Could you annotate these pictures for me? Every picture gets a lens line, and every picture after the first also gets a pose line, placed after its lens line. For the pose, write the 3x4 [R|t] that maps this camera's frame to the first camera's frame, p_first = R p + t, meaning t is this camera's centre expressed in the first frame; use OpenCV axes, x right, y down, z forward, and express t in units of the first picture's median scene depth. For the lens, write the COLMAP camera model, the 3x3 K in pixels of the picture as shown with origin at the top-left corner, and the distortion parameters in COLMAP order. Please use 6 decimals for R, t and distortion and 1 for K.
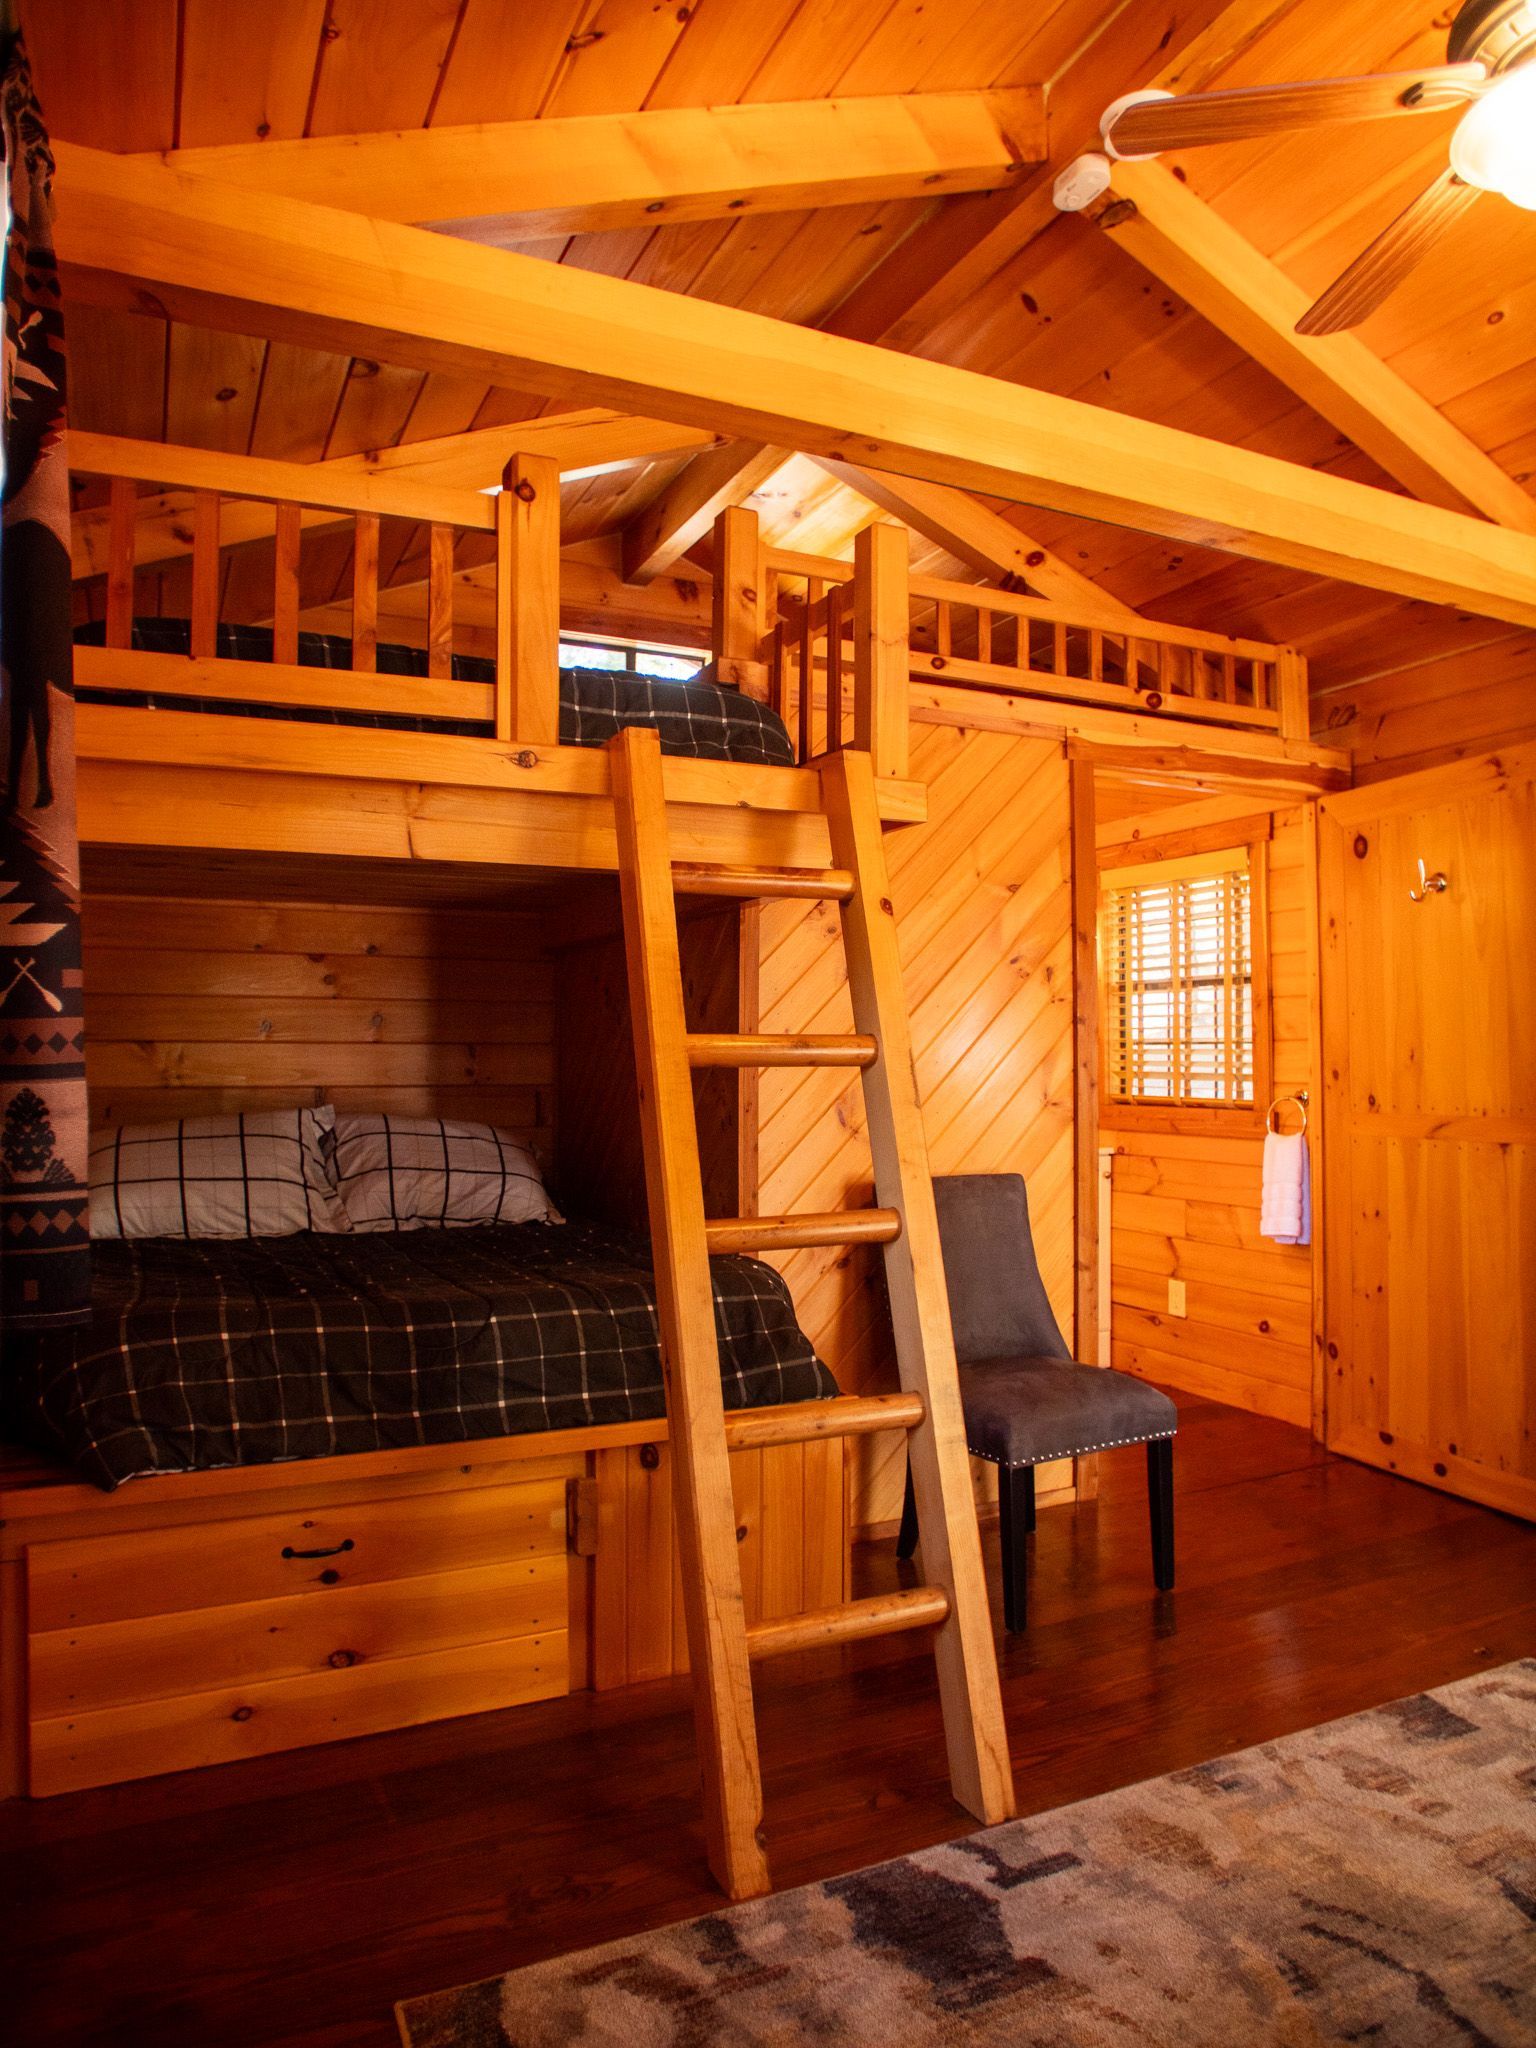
lens RADIAL K [[1325.8, 0, 768.2], [0, 1325.8, 1027.2], [0, 0, 1]] dist [-0.095620, 0.050212]
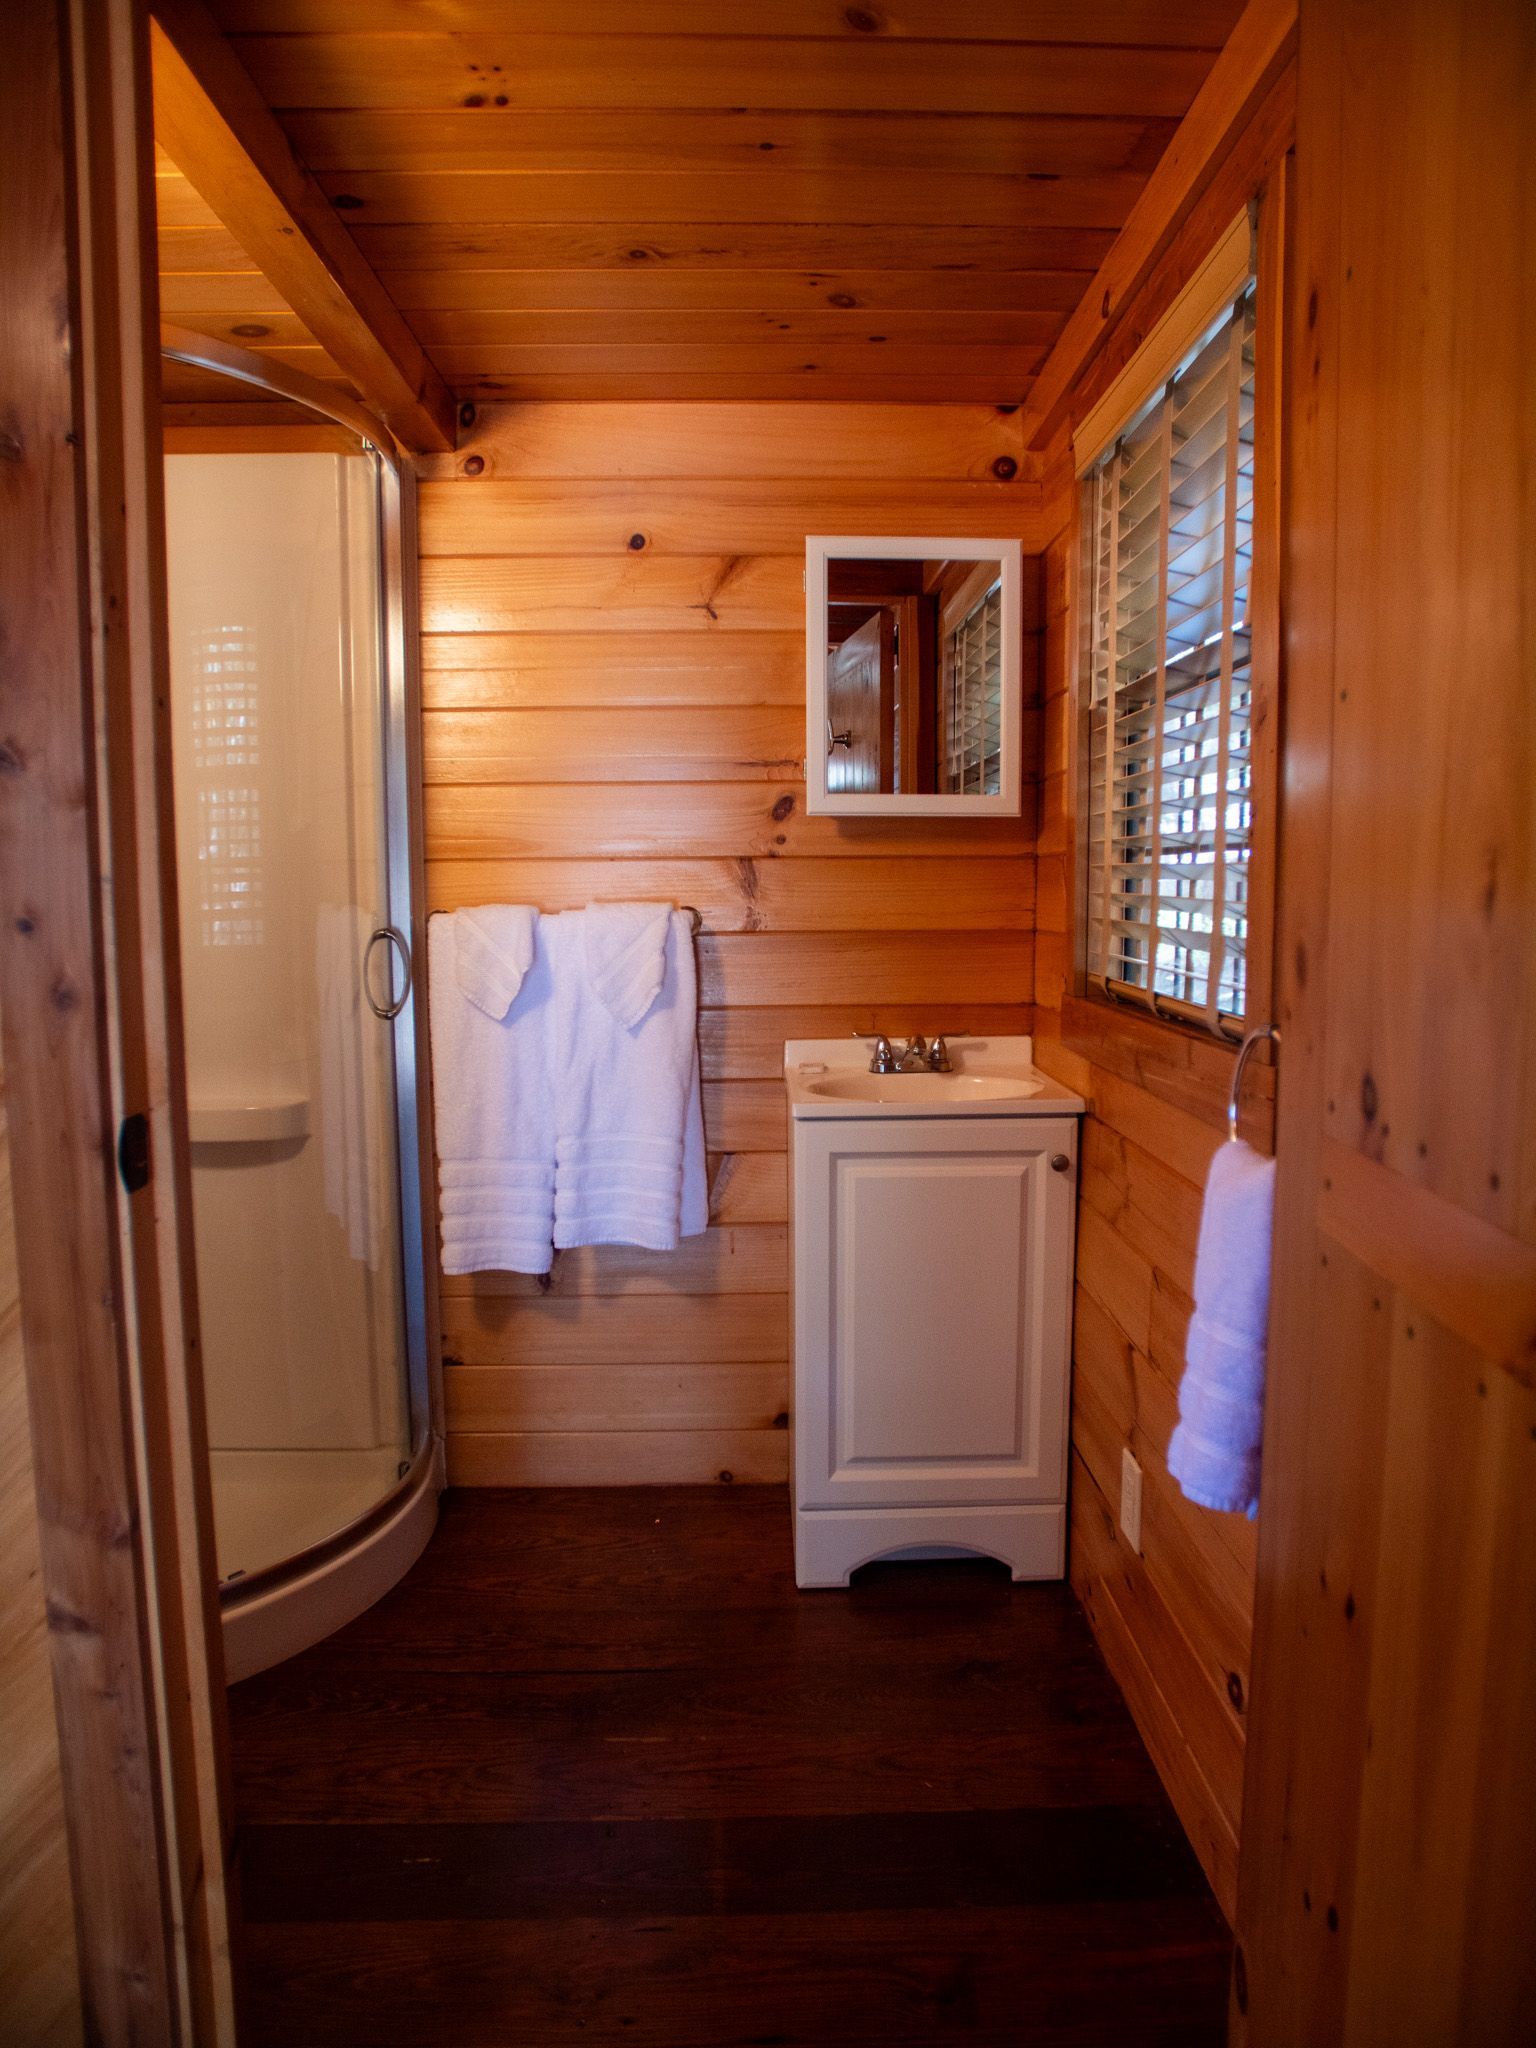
lens RADIAL K [[1328.7, 0, 768.0], [0, 1328.7, 1024.0], [0, 0, 1]] dist [-0.097846, 0.053445]
pose [[0.905728, 0.041274, -0.421845, 0.490929], [0.013956, 0.991804, 0.127002, 0.017165], [0.423630, -0.120917, 0.897729, 0.818239]]
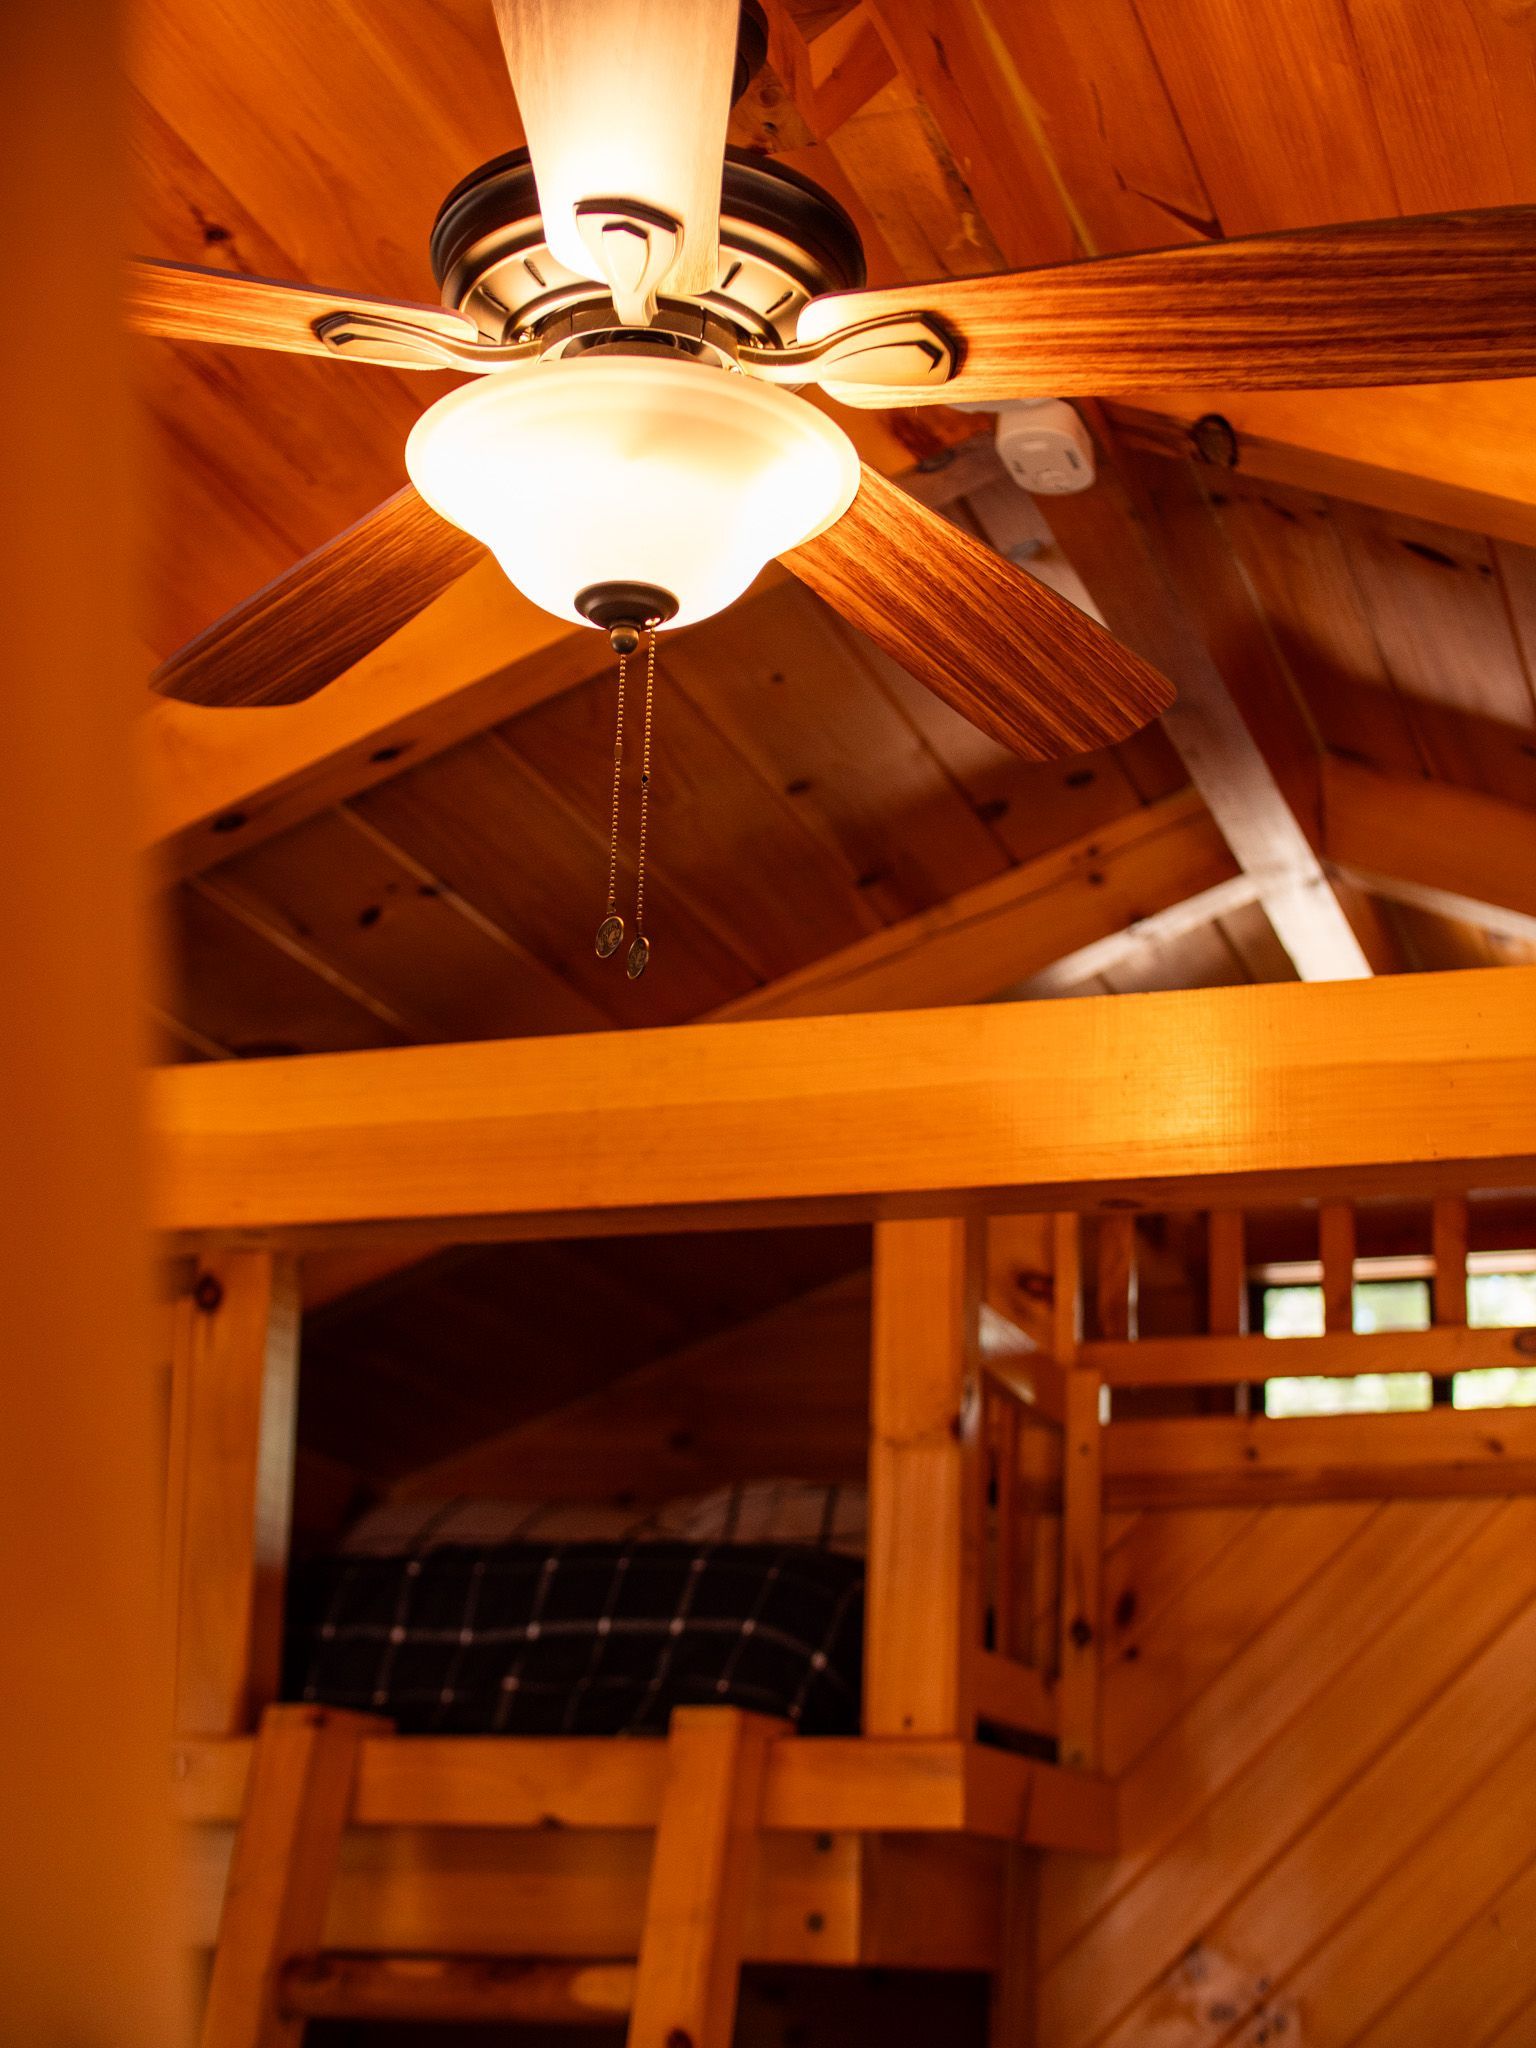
lens RADIAL K [[3133.1, 0, 768.0], [0, 3133.1, 1024.0], [0, 0, 1]] dist [-0.206318, 0.078886]
pose [[0.713365, -0.189300, -0.674741, 0.619852], [-0.013571, 0.958914, -0.283373, -0.087687], [0.700661, 0.211305, 0.681486, 0.128517]]
